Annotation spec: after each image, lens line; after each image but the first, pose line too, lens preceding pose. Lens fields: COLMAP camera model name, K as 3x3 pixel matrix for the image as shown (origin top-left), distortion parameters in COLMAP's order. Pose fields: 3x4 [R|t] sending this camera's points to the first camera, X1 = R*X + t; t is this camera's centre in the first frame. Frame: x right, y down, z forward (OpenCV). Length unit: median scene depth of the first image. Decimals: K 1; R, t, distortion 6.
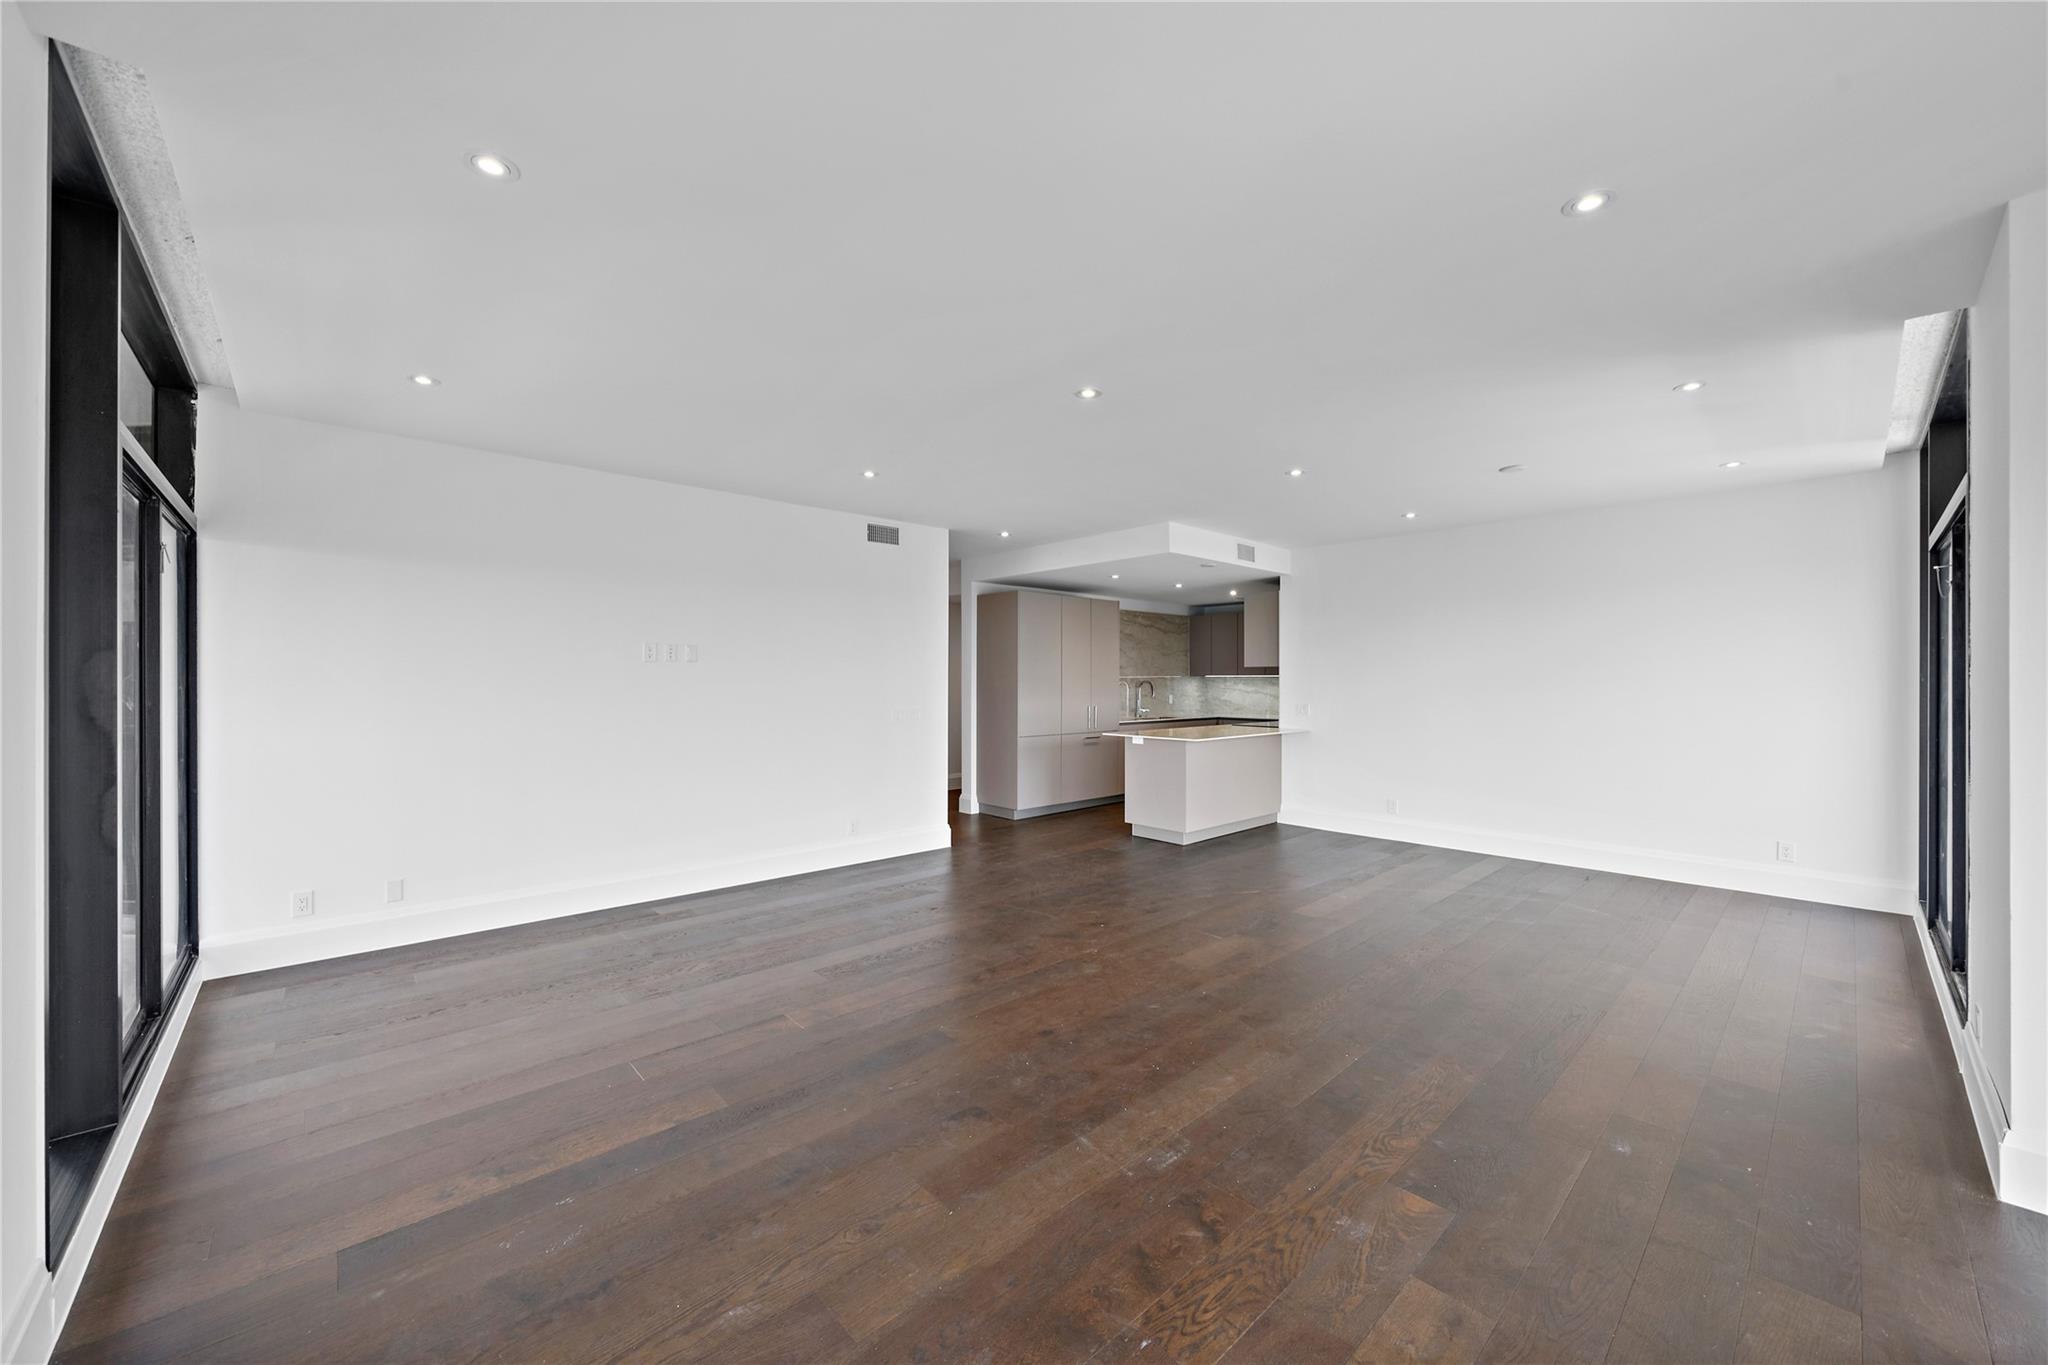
lens RADIAL K [[759.4, 0, 1024.0], [0, 759.4, 676.4], [0, 0, 1]] dist [-0.001365, -0.000222]
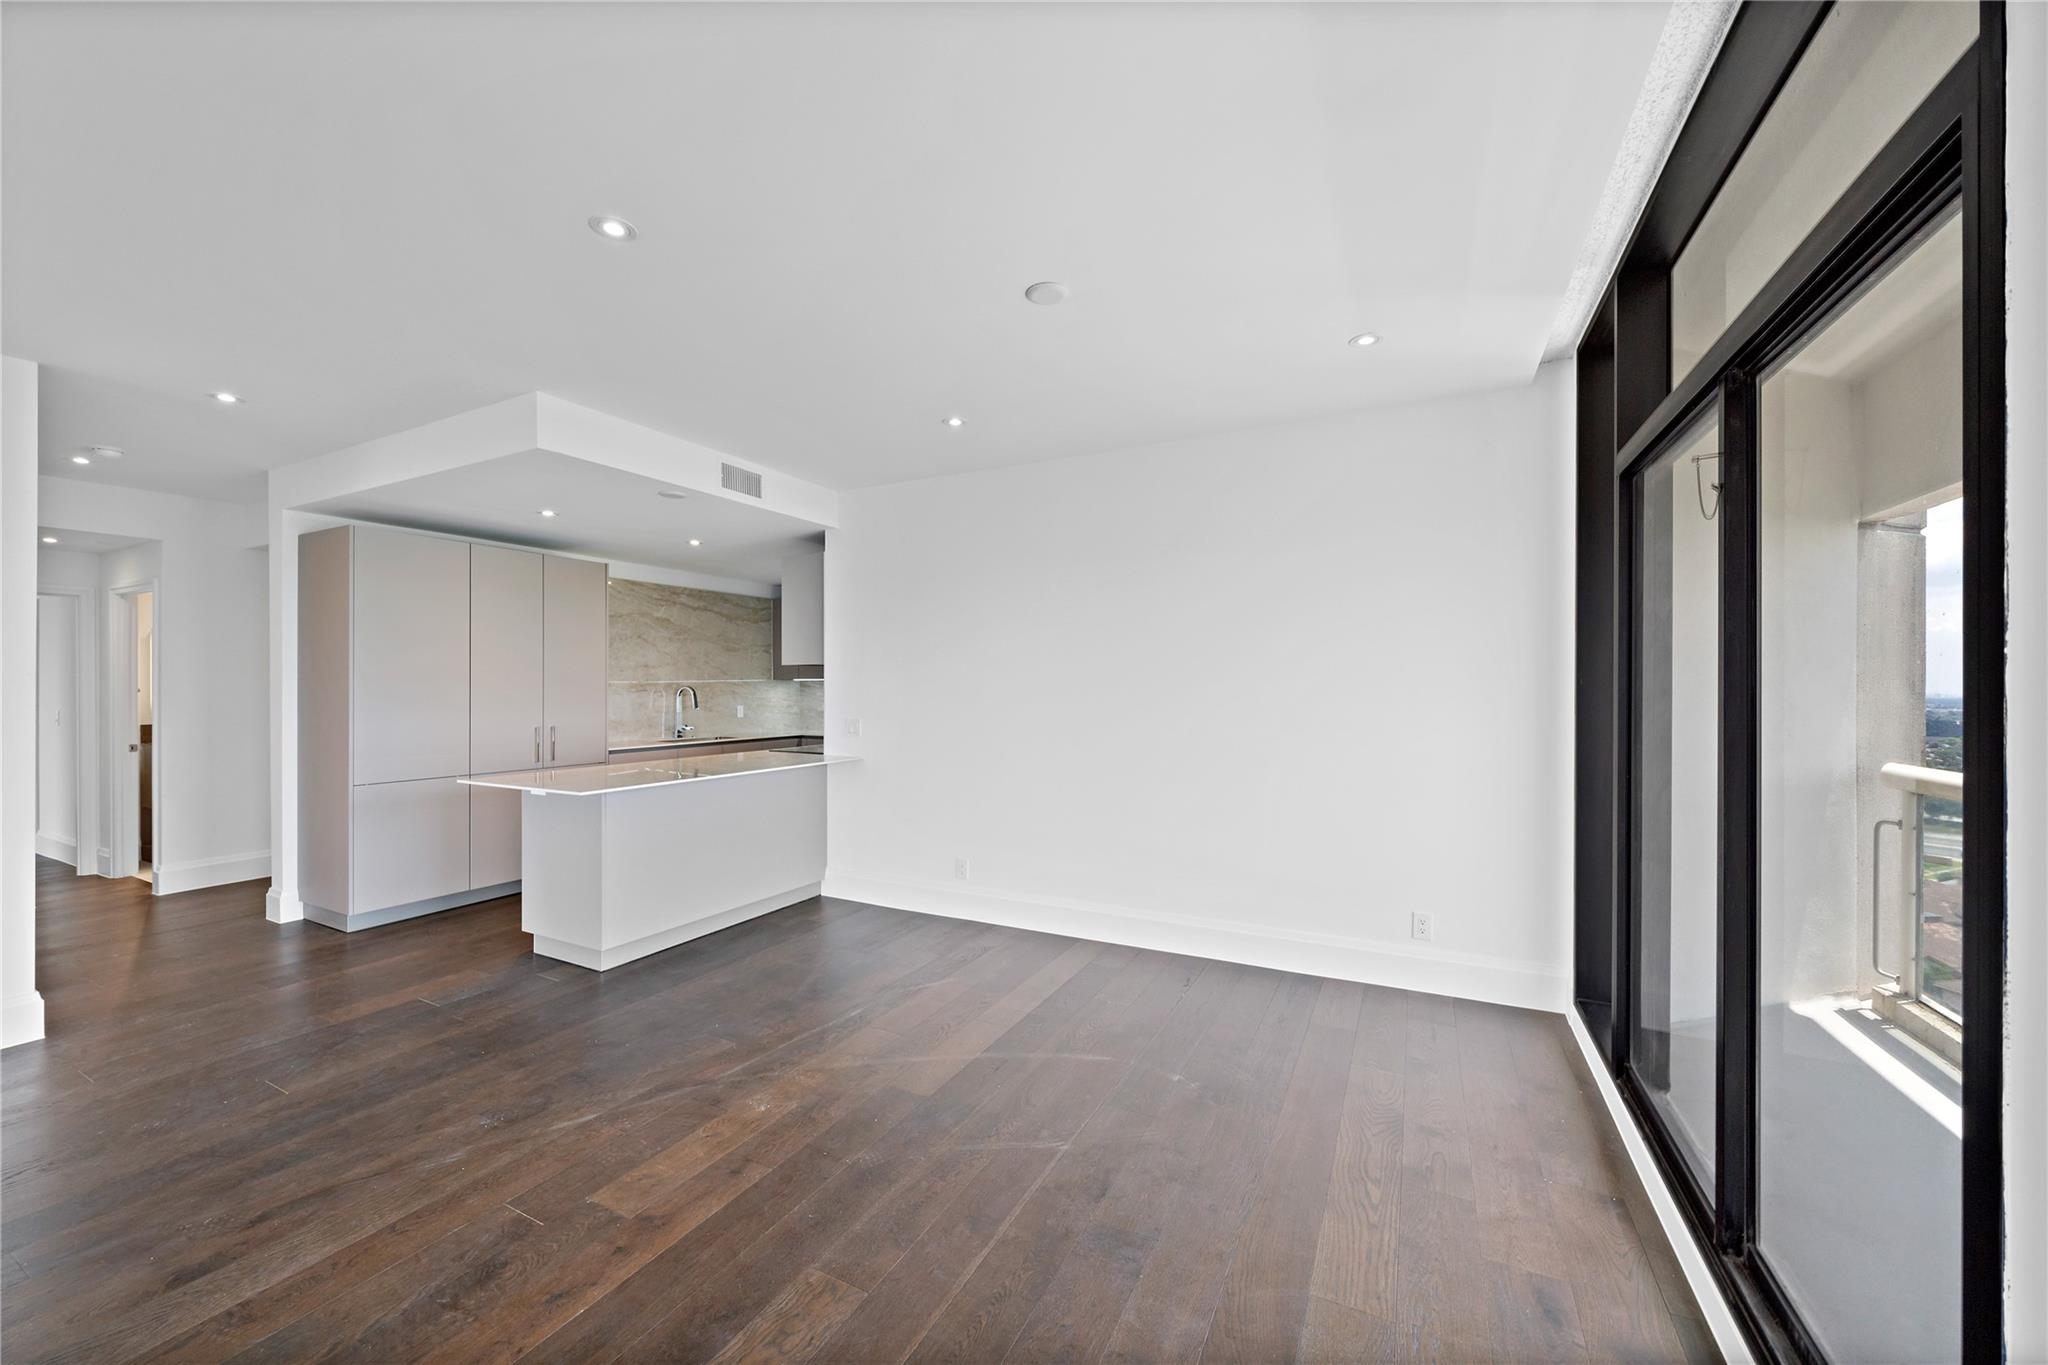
lens RADIAL K [[764.2, 0, 1024.0], [0, 764.2, 682.5], [0, 0, 1]] dist [0.001007, 0.000038]
pose [[0.939936, 0.001477, 0.341347, 0.282137], [-0.001434, 0.999999, -0.000381, 0.002883], [-0.341347, -0.000131, 0.939937, 0.312847]]
